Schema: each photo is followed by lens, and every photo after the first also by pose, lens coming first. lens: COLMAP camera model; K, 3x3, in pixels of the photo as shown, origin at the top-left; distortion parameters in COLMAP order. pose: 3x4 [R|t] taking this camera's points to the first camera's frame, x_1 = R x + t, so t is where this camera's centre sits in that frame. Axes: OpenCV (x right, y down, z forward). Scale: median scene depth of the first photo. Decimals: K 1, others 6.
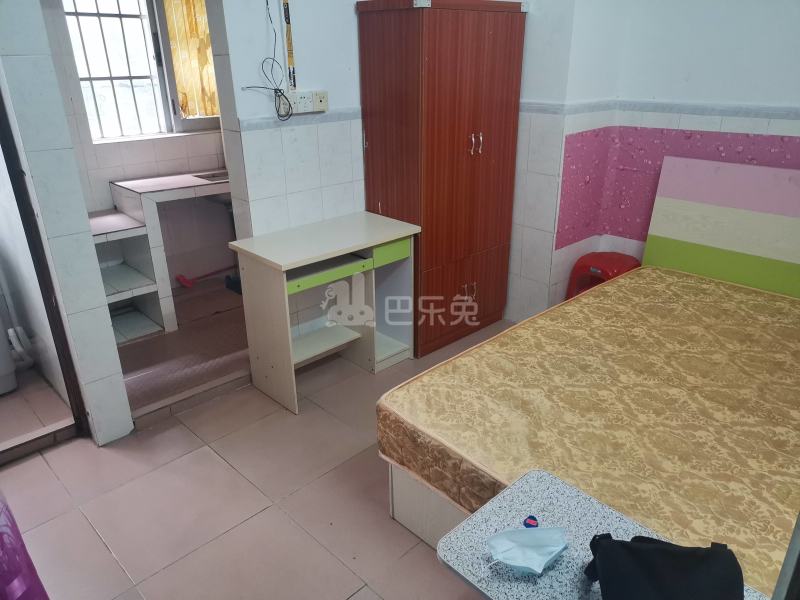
lens RADIAL K [[596.1, 0, 402.1], [0, 596.1, 301.0], [0, 0, 1]] dist [0.038941, -0.009690]
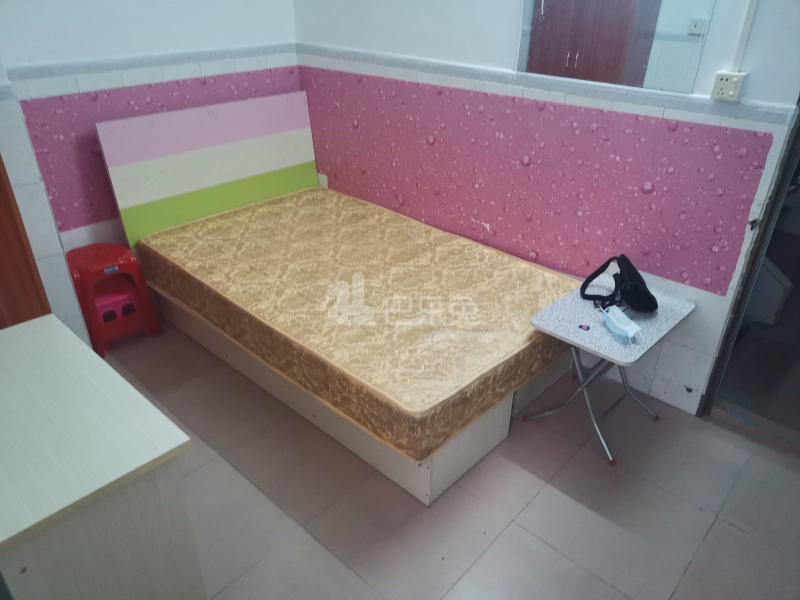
lens RADIAL K [[596.1, 0, 400.0], [0, 596.1, 300.8], [0, 0, 1]] dist [0.038941, -0.009690]
pose [[-0.044605, -0.482549, 0.874733, -0.595201], [0.380912, 0.801241, 0.461431, -0.322821], [-0.923535, 0.353778, 0.148069, 0.640017]]
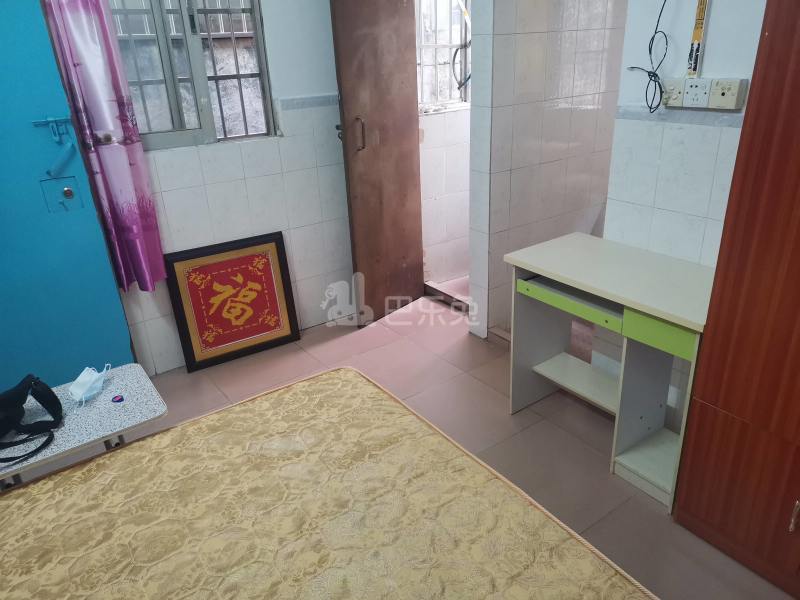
lens RADIAL K [[596.1, 0, 401.2], [0, 596.1, 299.9], [0, 0, 1]] dist [0.038941, -0.009690]
pose [[-0.151028, 0.414772, -0.897304, 0.667283], [-0.338182, 0.831267, 0.441167, -0.342446], [0.928883, 0.370081, 0.014724, 0.794474]]
